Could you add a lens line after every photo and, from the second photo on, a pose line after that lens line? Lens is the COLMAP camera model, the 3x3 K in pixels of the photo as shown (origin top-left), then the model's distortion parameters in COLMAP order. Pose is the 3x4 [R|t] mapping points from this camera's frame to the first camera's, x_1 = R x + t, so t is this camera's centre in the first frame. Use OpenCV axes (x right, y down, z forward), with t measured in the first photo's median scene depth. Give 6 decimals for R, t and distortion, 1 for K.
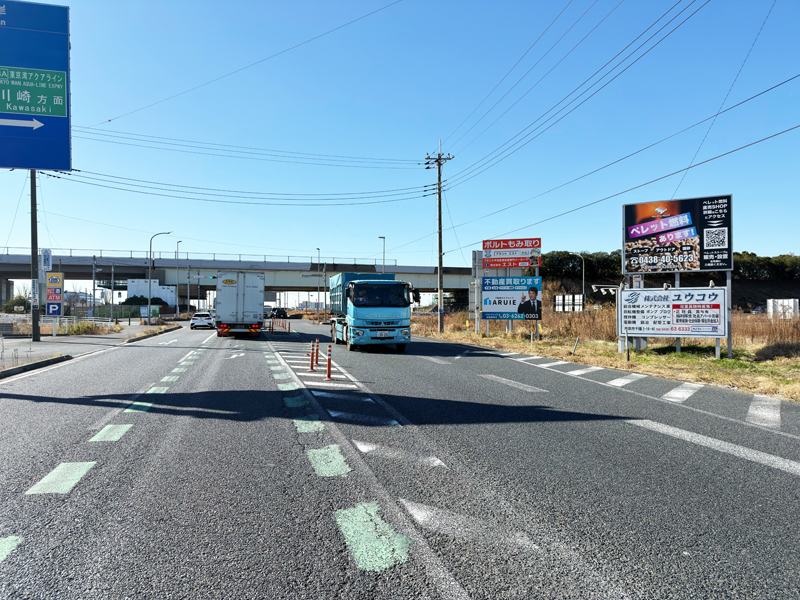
lens RADIAL K [[562.1, 0, 399.7], [0, 562.1, 307.2], [0, 0, 1]] dist [0.069372, 0.000307]
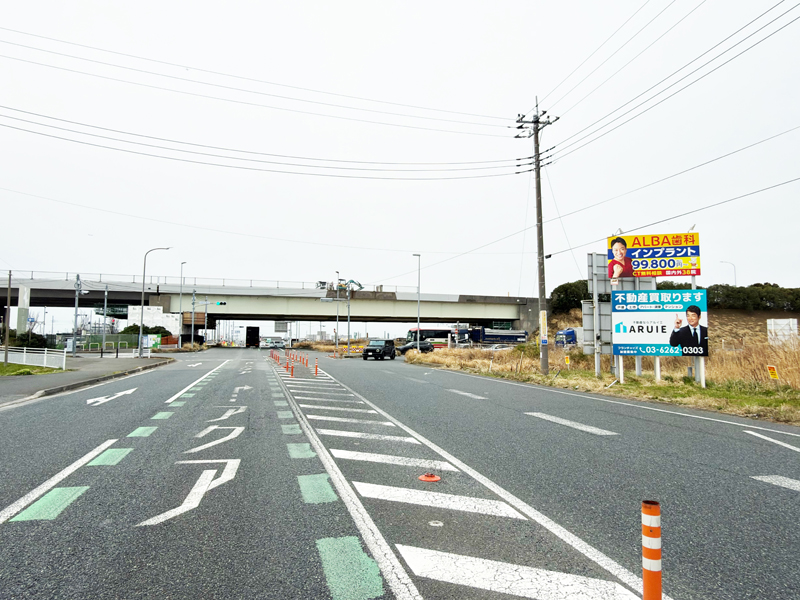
lens RADIAL K [[506.6, 0, 402.9], [0, 506.6, 295.1], [0, 0, 1]] dist [0.000524, 0.000165]
pose [[0.999933, 0.003577, 0.011024, -0.099447], [-0.002626, 0.996362, -0.085178, 0.002732], [-0.011289, 0.085143, 0.996305, 0.400916]]
